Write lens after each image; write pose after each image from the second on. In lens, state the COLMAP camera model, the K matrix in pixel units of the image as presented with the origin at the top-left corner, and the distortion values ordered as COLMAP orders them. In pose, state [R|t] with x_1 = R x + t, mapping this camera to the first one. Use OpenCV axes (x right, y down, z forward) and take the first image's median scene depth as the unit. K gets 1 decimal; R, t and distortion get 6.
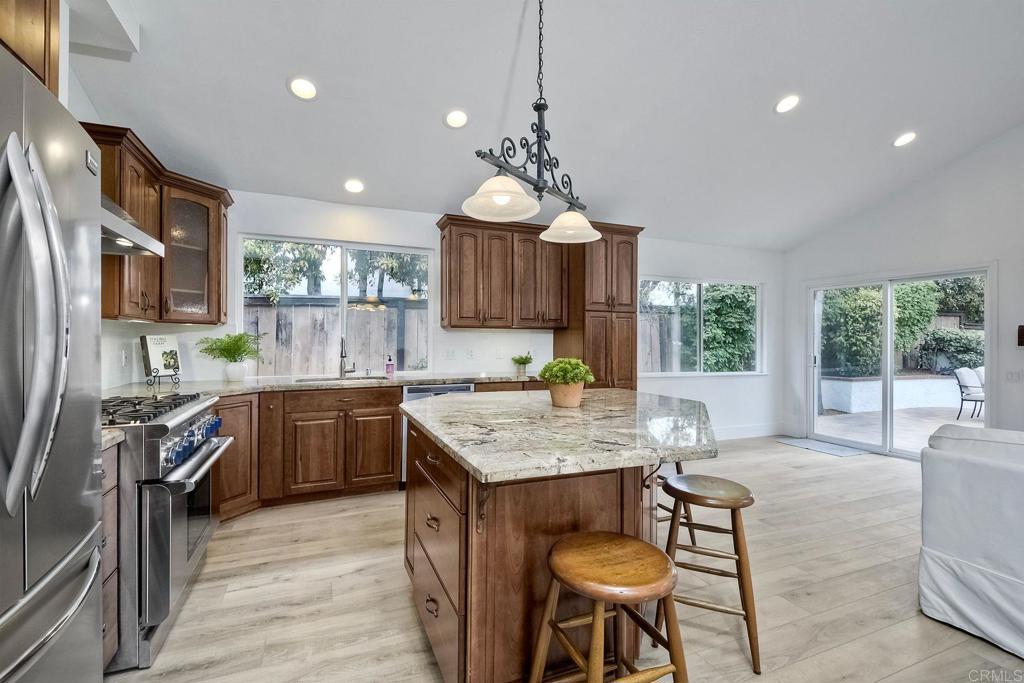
lens RADIAL K [[461.1, 0, 508.2], [0, 461.1, 335.1], [0, 0, 1]] dist [0.034267, -0.022838]
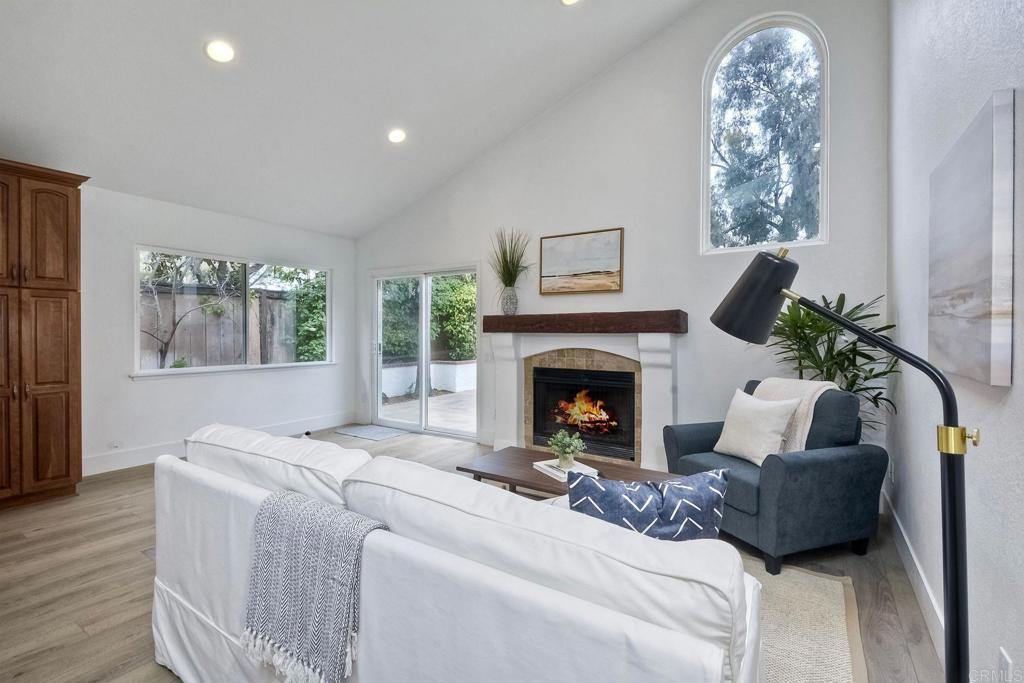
lens RADIAL K [[461.1, 0, 508.2], [0, 461.1, 335.1], [0, 0, 1]] dist [0.034267, -0.022838]
pose [[0.826214, -0.008029, 0.563300, 0.306547], [-0.005366, 0.999741, 0.022120, 0.001595], [-0.563331, -0.021299, 0.825956, -0.005843]]
